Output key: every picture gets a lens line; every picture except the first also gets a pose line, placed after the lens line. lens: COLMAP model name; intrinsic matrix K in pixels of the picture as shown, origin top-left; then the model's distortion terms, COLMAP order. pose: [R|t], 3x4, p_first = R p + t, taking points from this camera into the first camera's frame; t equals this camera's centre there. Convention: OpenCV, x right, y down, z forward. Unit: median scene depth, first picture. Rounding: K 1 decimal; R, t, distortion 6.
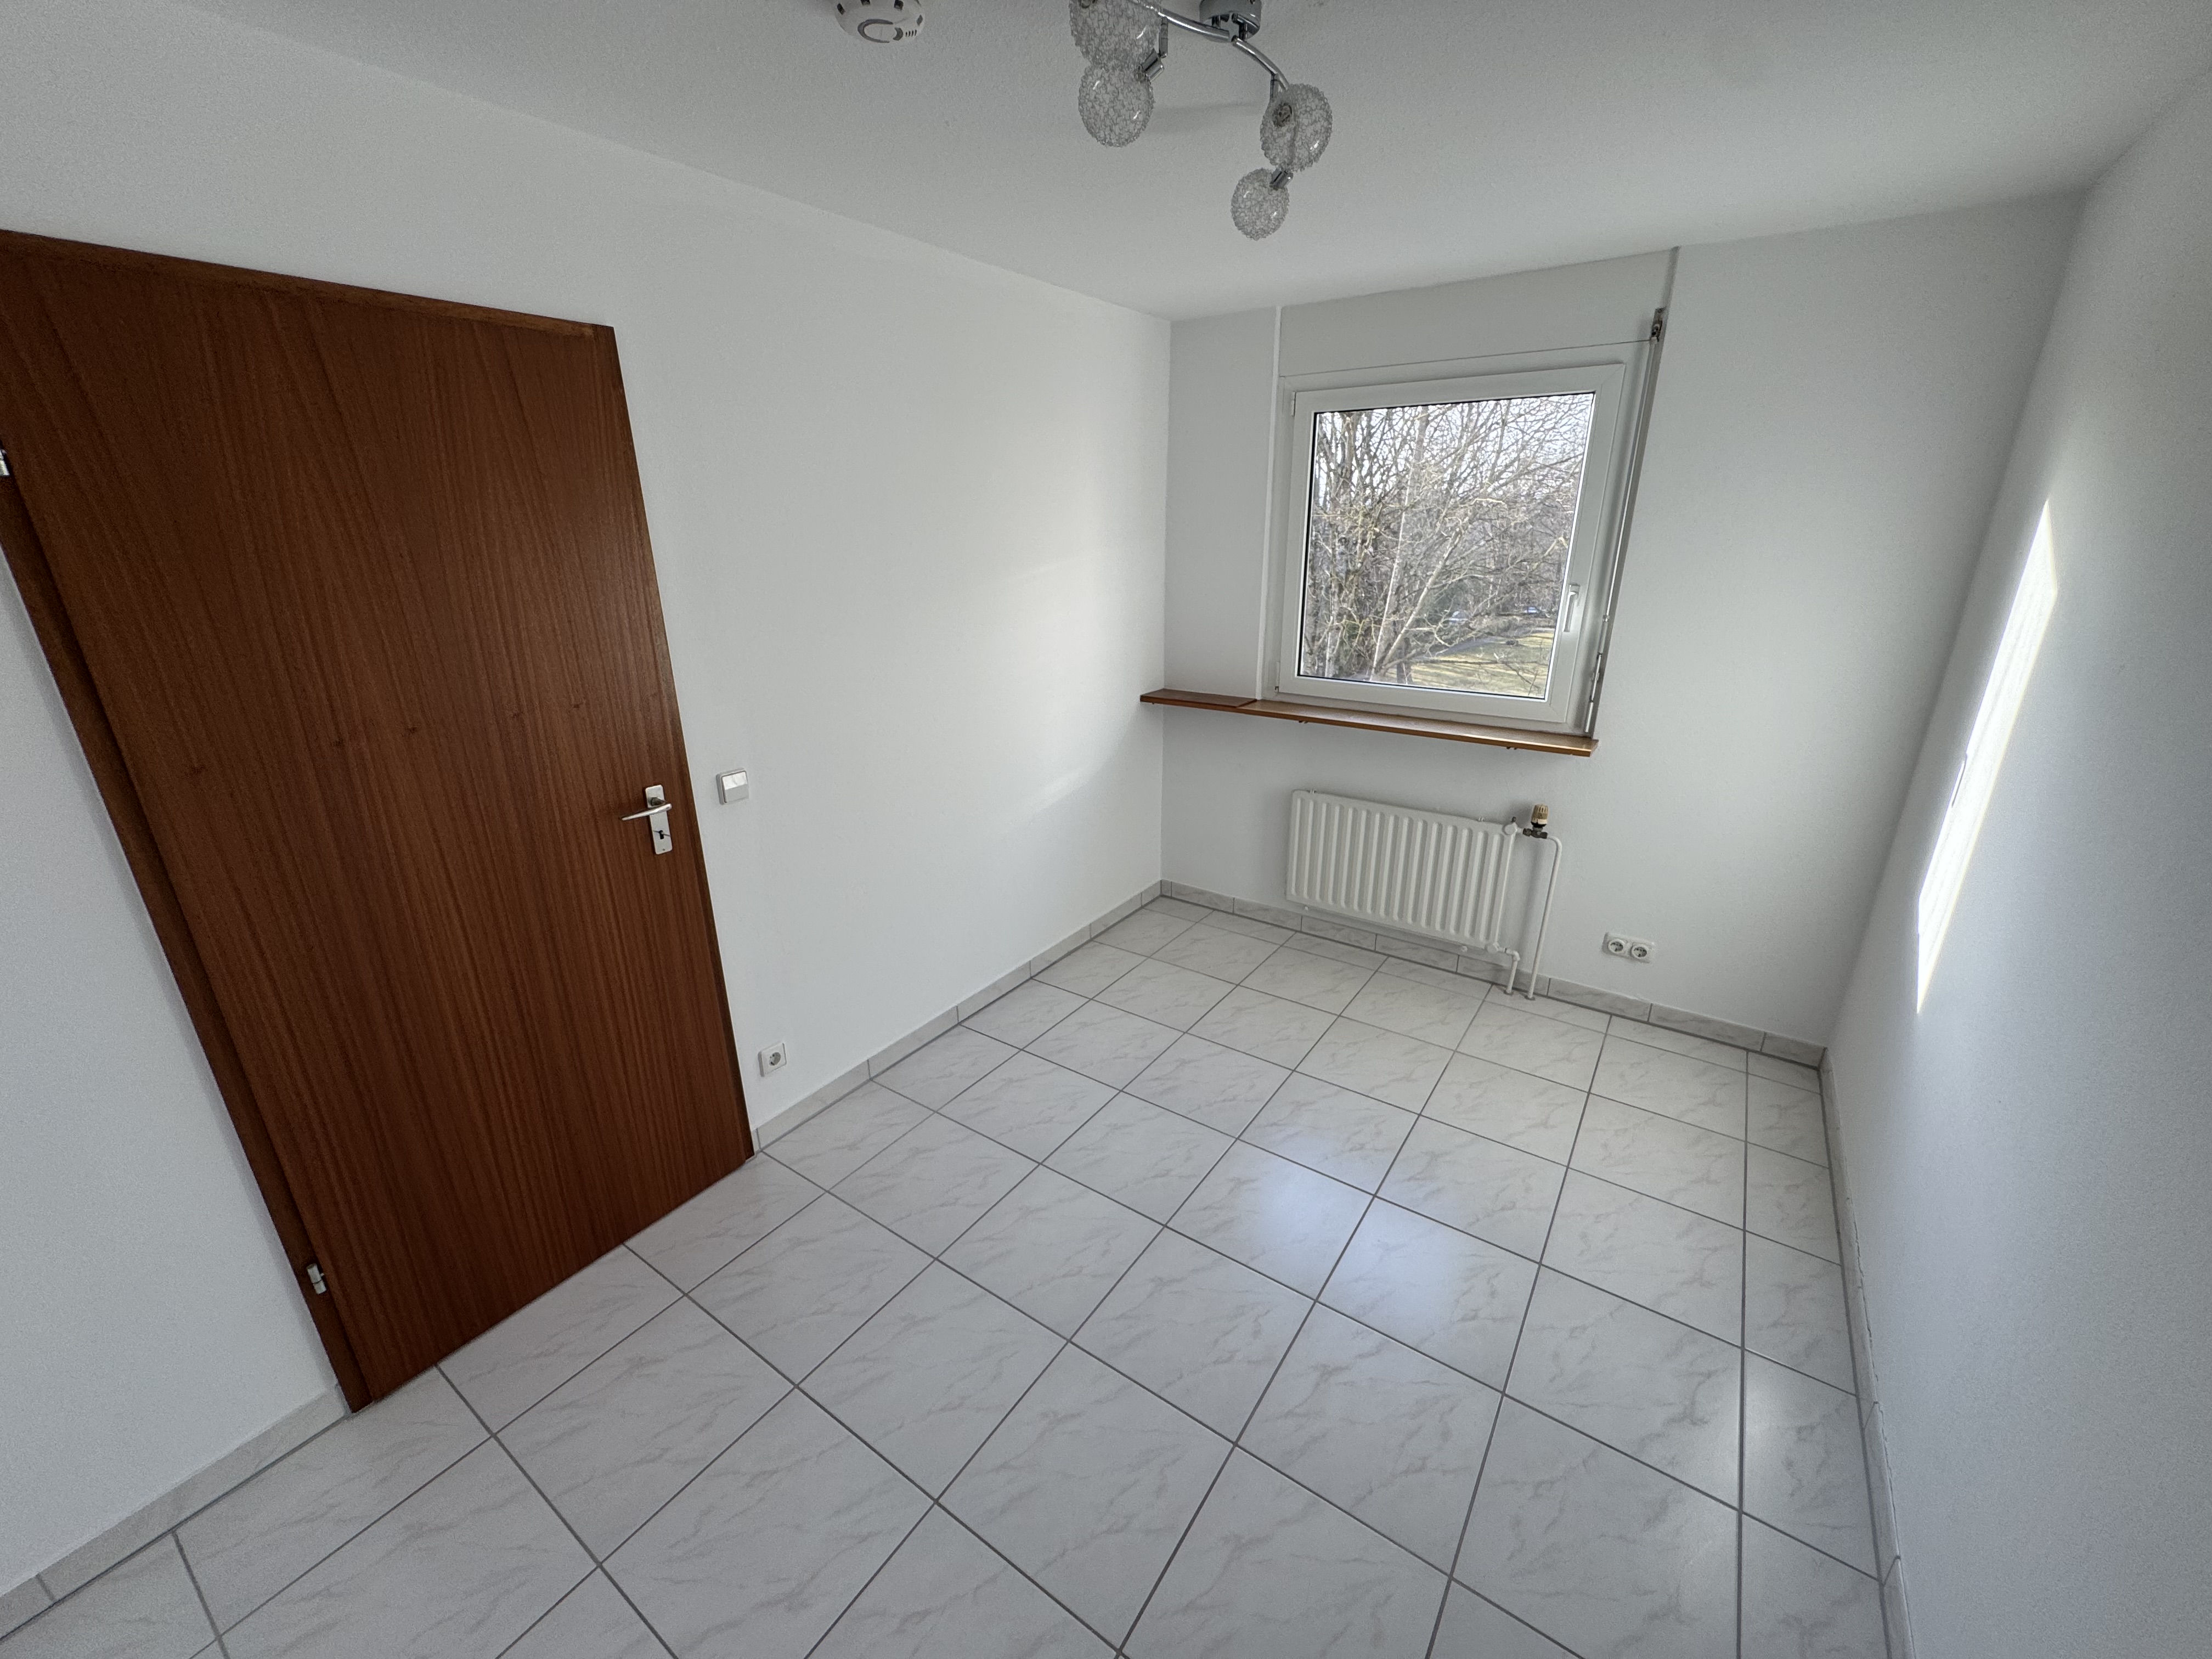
lens RADIAL K [[878.5, 0, 1105.9], [0, 878.5, 821.7], [0, 0, 1]] dist [-0.000739, -0.000369]
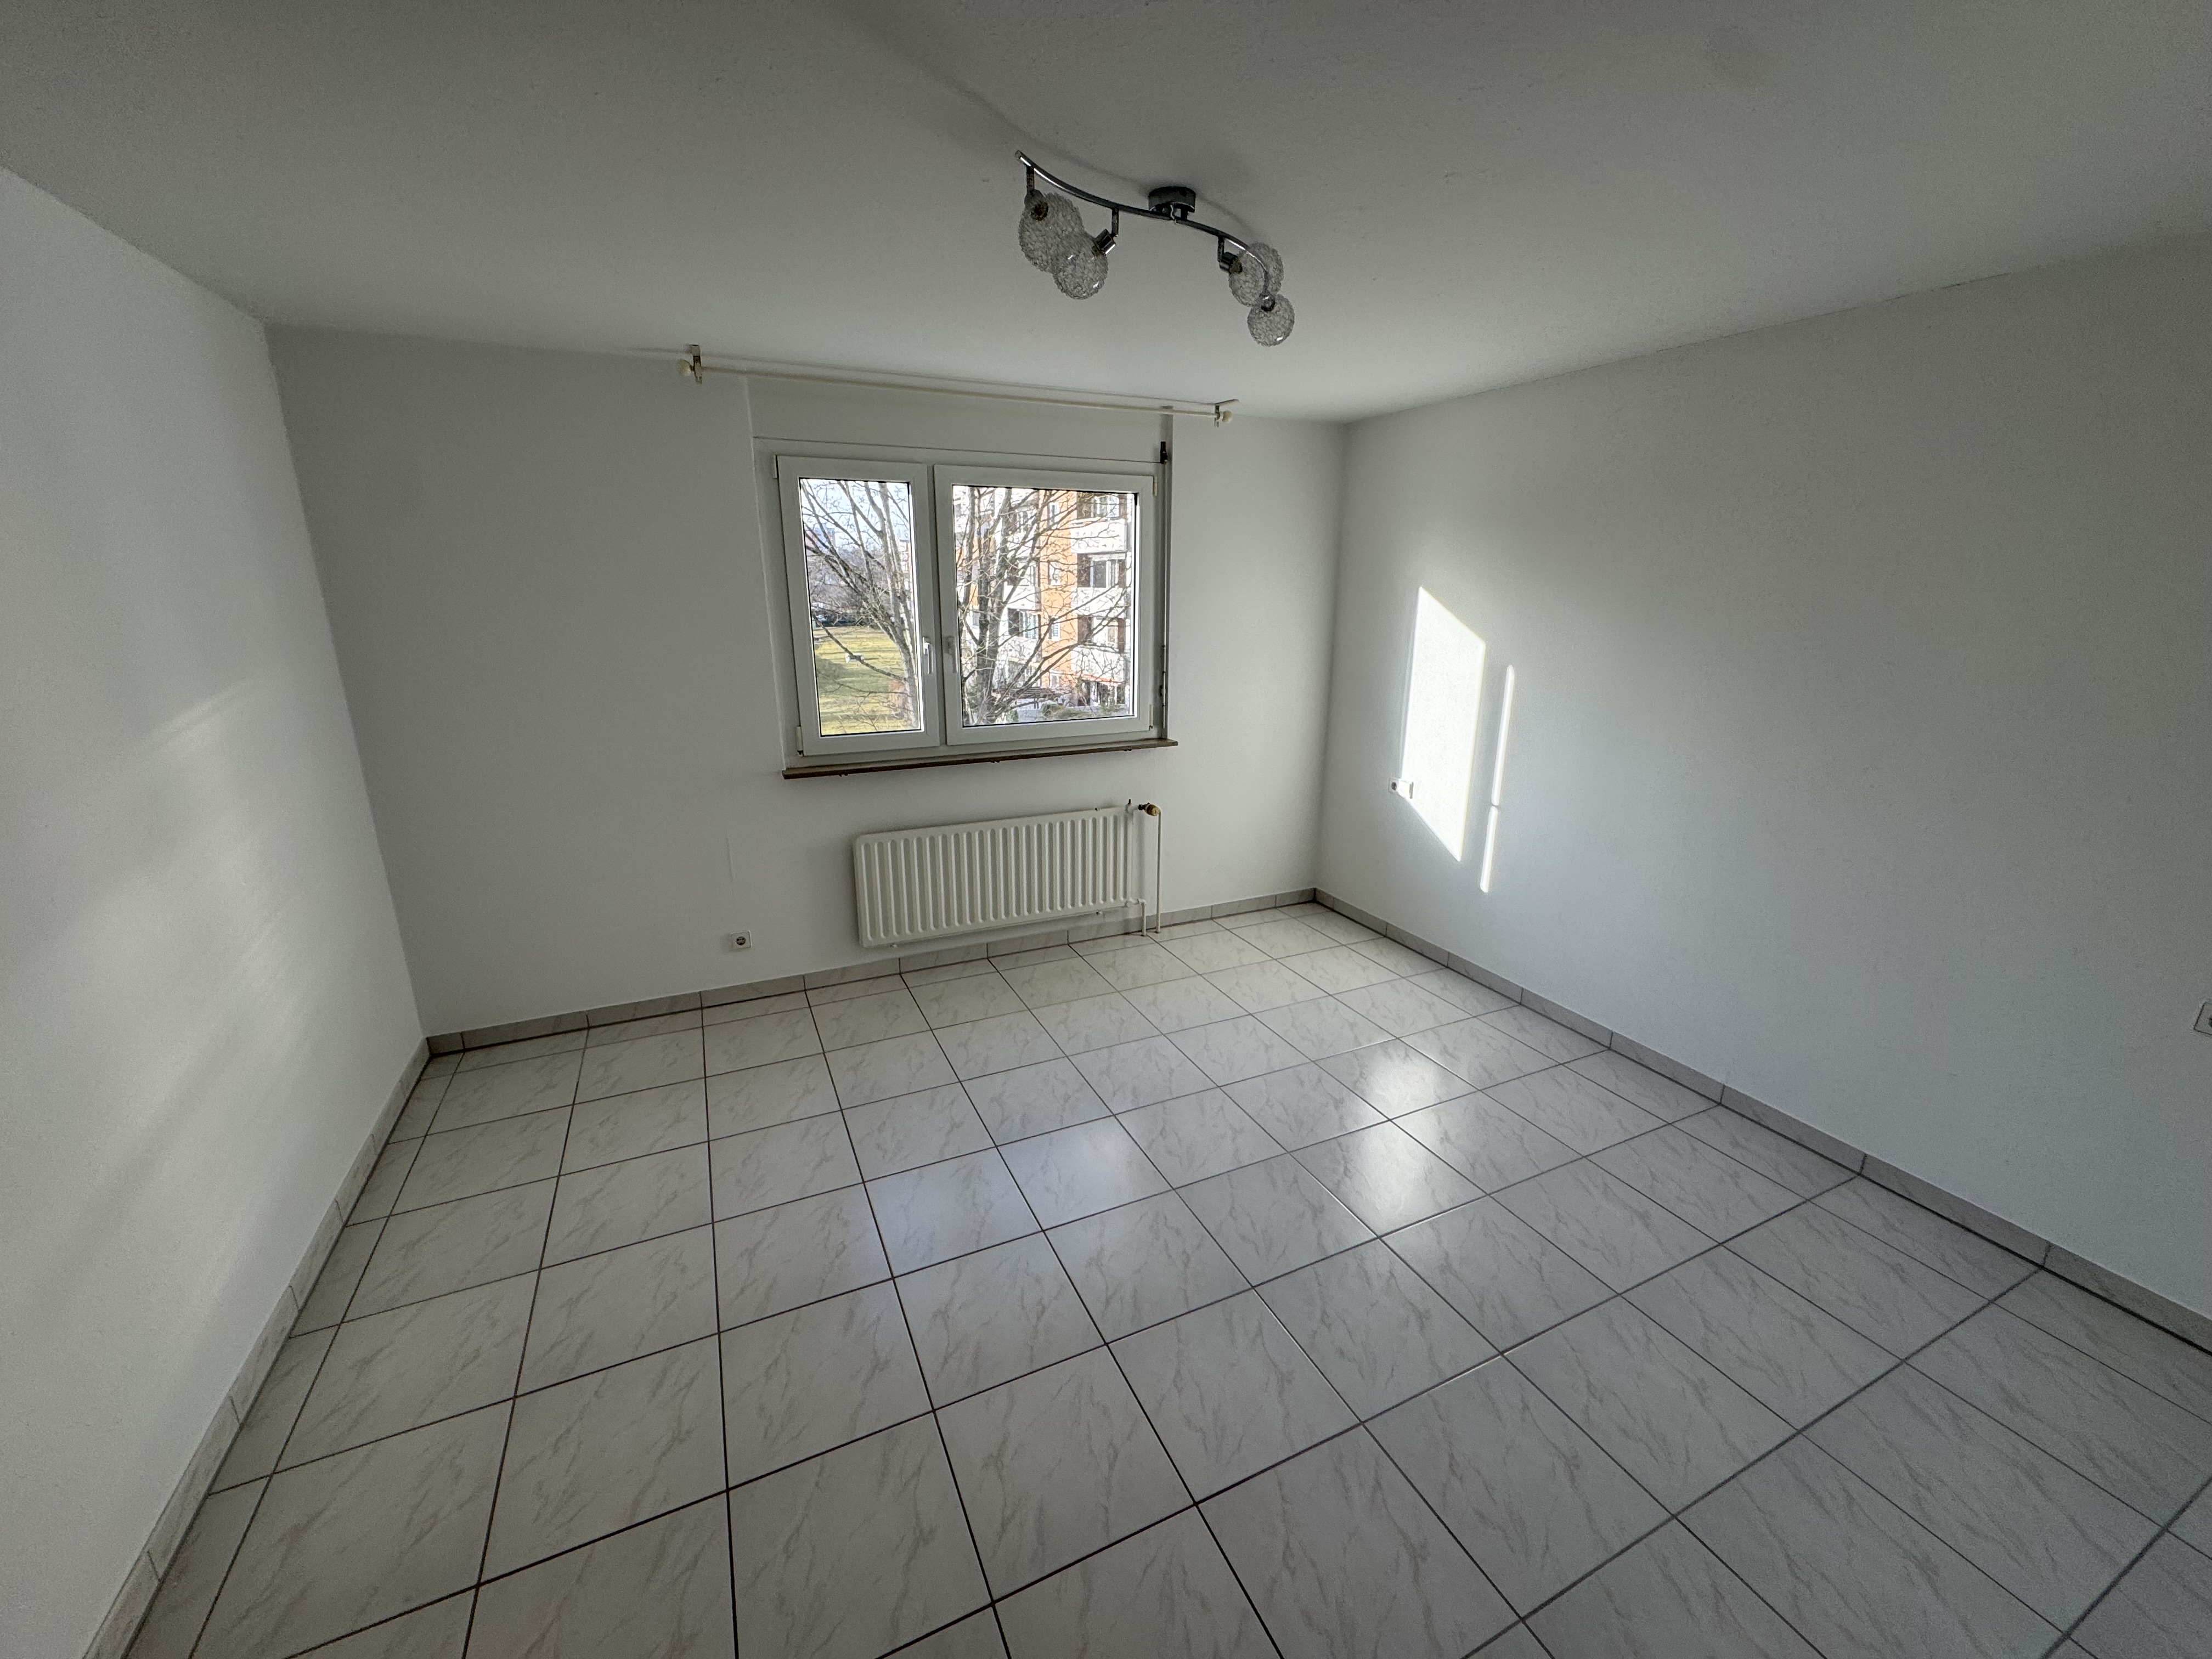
lens RADIAL K [[878.5, 0, 1101.8], [0, 878.5, 847.6], [0, 0, 1]] dist [-0.000739, -0.000369]
pose [[0.510553, -0.244688, 0.824295, -0.714084], [0.249912, 0.959498, 0.130032, -0.133564], [-0.822727, 0.139613, 0.551025, 0.326211]]
